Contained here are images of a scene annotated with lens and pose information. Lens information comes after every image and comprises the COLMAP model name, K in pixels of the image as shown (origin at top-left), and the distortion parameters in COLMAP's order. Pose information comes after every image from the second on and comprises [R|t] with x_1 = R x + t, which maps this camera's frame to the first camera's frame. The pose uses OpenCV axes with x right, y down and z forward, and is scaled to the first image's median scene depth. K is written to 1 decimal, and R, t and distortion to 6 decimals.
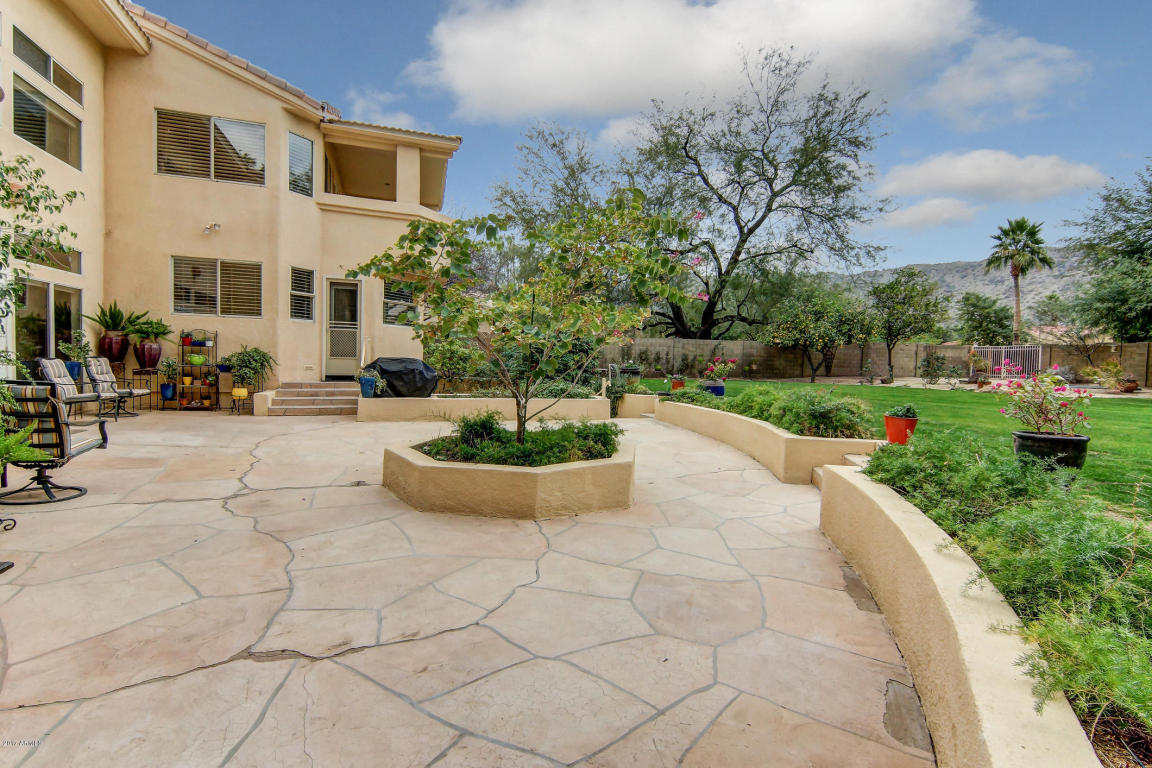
lens RADIAL K [[548.6, 0, 576.0], [0, 548.6, 384.0], [0, 0, 1]] dist [0.002130, 0.000414]
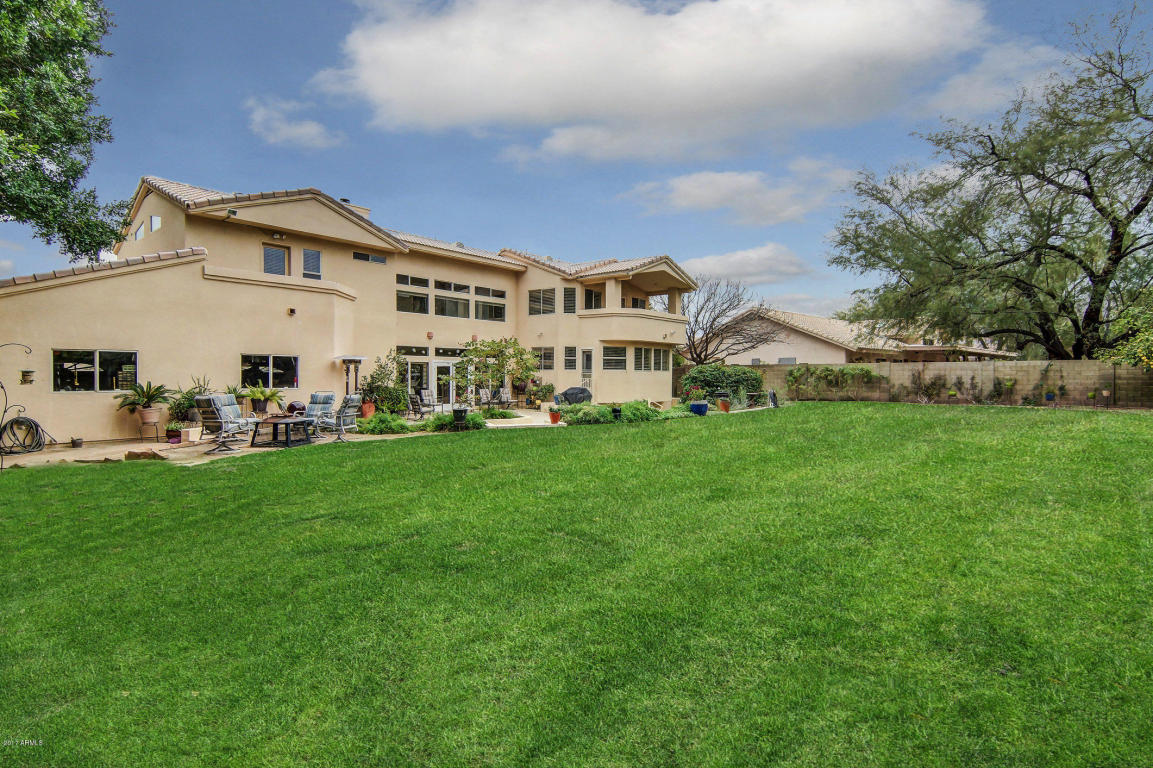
lens RADIAL K [[549.1, 0, 576.5], [0, 549.1, 384.0], [0, 0, 1]] dist [0.002130, 0.000414]
pose [[0.528033, -0.011473, -0.849146, 1.334424], [-0.028852, 0.999089, -0.031440, 0.006919], [0.848733, 0.041101, 0.527221, -0.126128]]
